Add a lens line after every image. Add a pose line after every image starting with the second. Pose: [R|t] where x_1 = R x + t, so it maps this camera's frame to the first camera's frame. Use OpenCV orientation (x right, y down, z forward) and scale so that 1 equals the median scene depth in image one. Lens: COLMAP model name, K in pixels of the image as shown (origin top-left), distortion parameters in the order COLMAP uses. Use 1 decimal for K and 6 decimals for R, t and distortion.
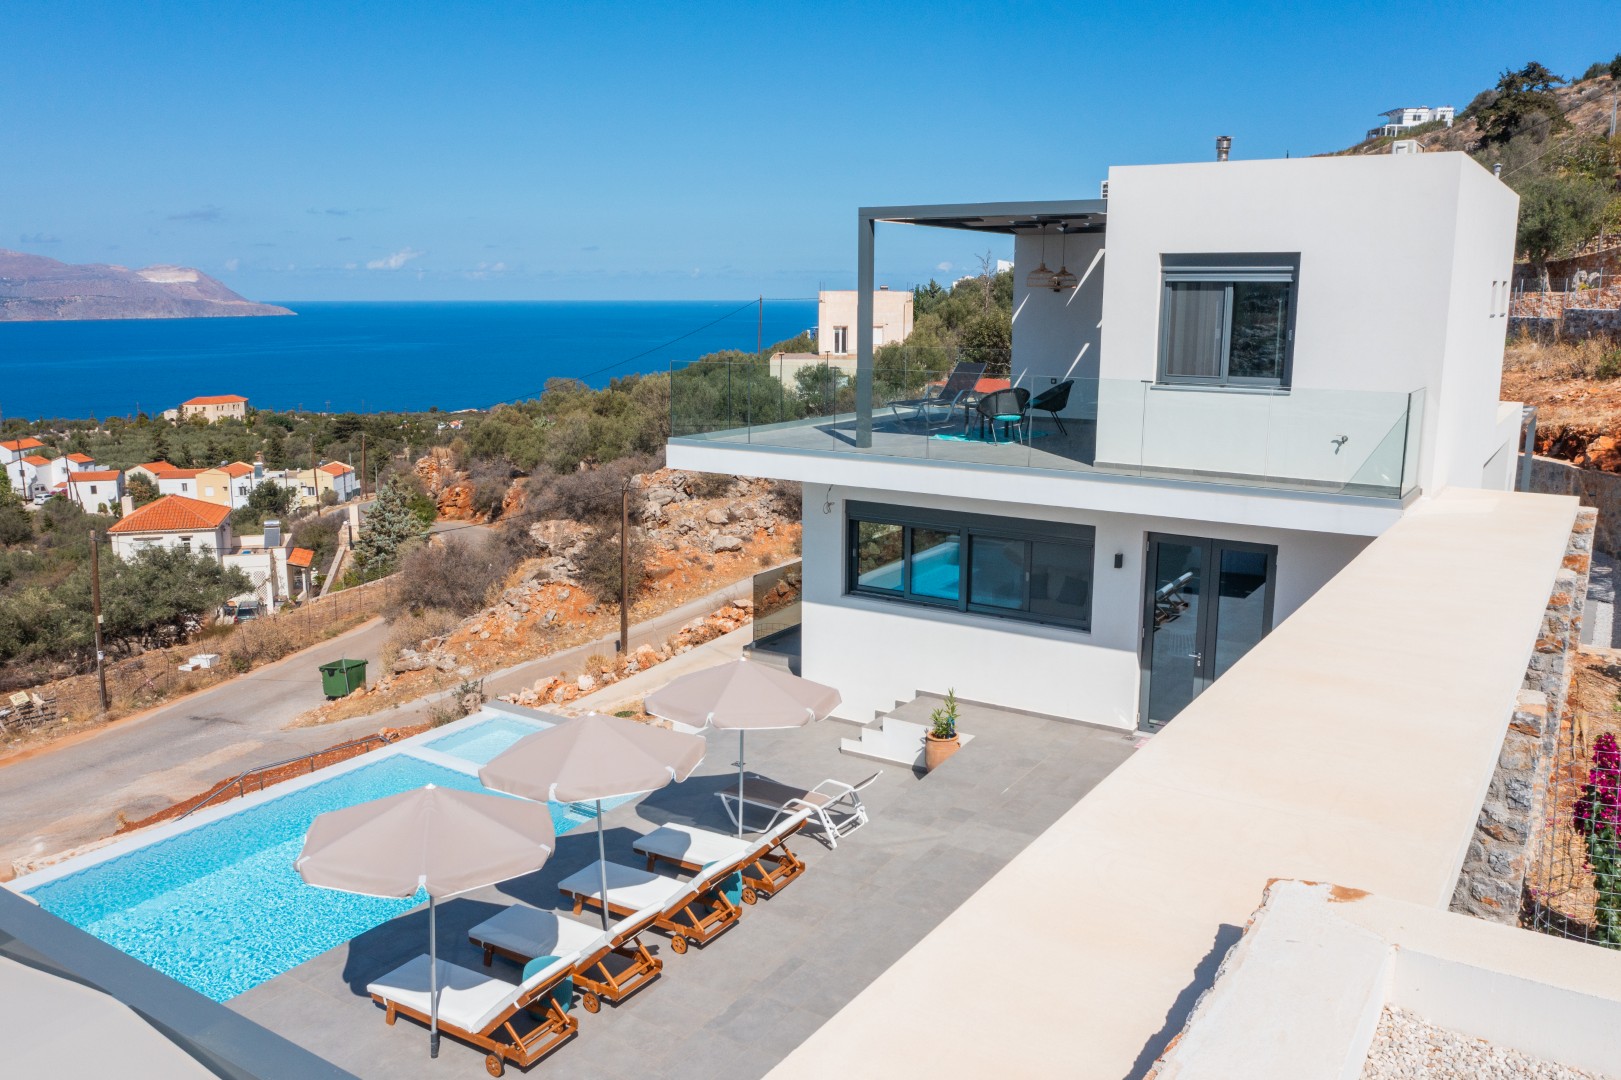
lens RADIAL K [[1257.8, 0, 809.4], [0, 1257.8, 545.5], [0, 0, 1]] dist [-0.020482, -0.010358]
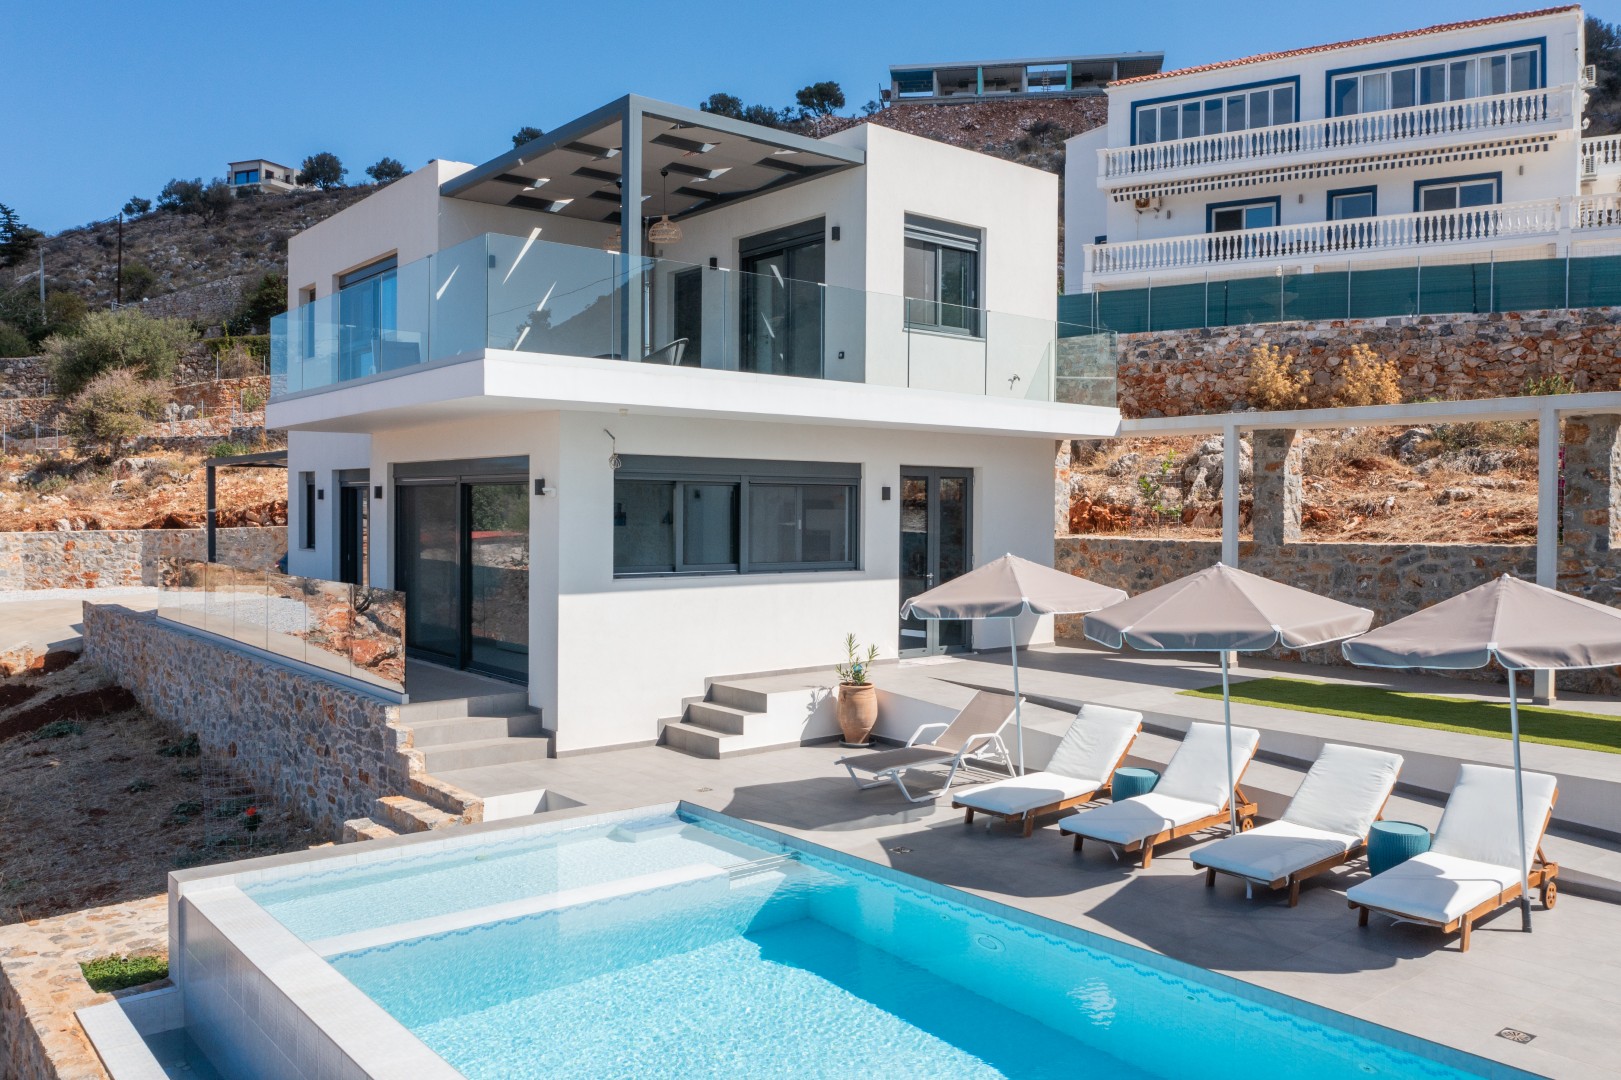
lens RADIAL K [[1257.8, 0, 801.3], [0, 1257.8, 538.1], [0, 0, 1]] dist [-0.020482, -0.010358]
pose [[0.302687, -0.026103, 0.952732, -0.828540], [0.183820, 0.982456, -0.031483, 0.073644], [-0.935196, 0.184661, 0.302175, 0.797704]]
